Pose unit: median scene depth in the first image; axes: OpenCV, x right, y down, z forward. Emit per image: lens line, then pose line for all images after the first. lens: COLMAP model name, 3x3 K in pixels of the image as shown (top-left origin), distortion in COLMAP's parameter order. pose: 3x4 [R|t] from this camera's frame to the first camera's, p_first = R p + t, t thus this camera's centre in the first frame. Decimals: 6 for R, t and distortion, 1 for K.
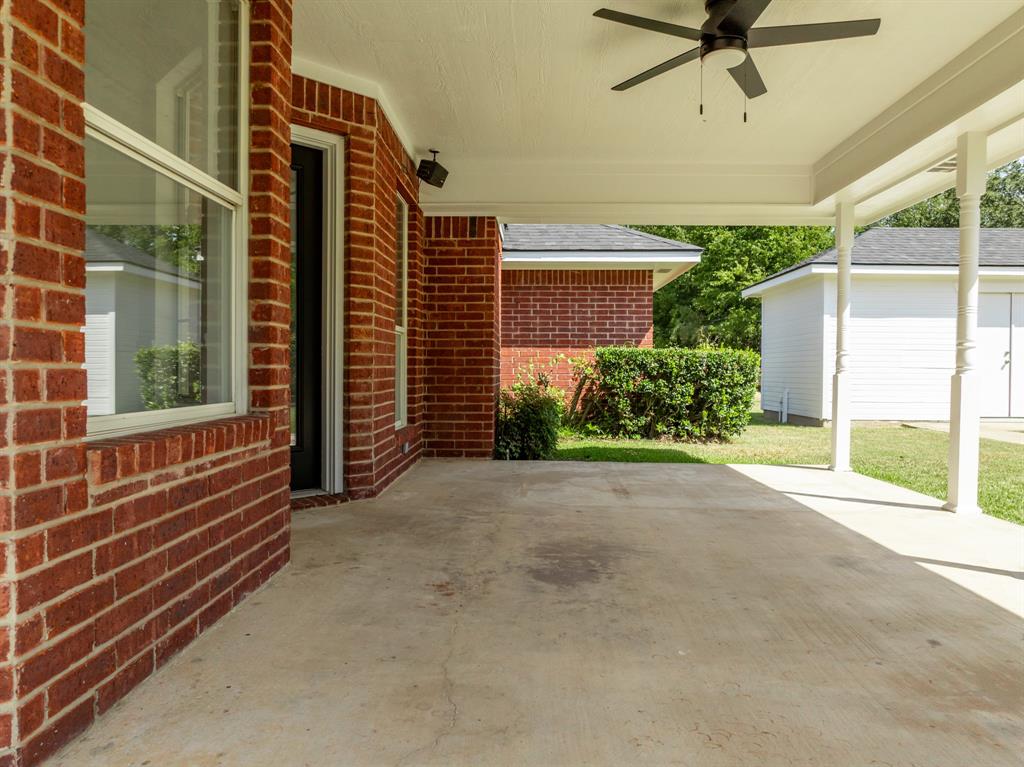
lens RADIAL K [[725.9, 0, 516.4], [0, 725.9, 380.3], [0, 0, 1]] dist [-0.036376, 0.022444]
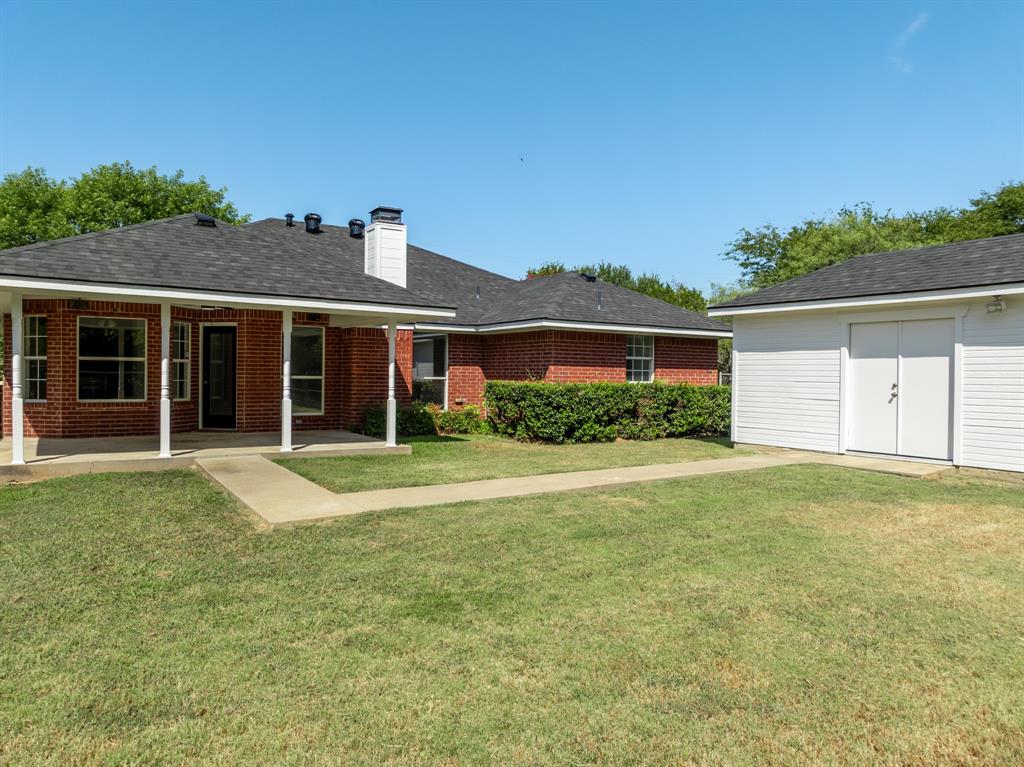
lens RADIAL K [[717.1, 0, 512.0], [0, 717.1, 383.5], [0, 0, 1]] dist [-0.029232, -0.001575]
pose [[0.569675, 0.008755, -0.821824, 1.979106], [-0.022268, 0.999741, -0.004786, -0.043277], [0.821569, 0.021027, 0.569722, 0.112688]]
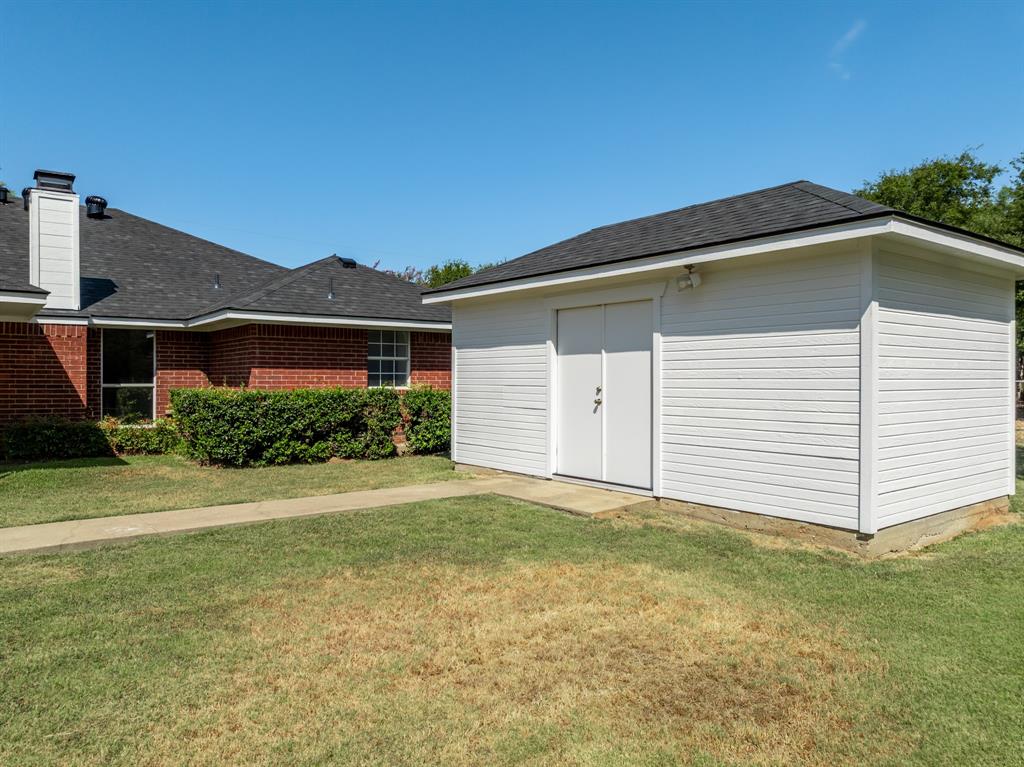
lens RADIAL K [[725.9, 0, 516.4], [0, 725.9, 380.3], [0, 0, 1]] dist [-0.036376, 0.022444]
pose [[0.628018, -0.005407, -0.778180, 2.030951], [-0.011085, 0.999812, -0.015893, -0.060069], [0.778120, 0.018608, 0.627840, 0.831441]]
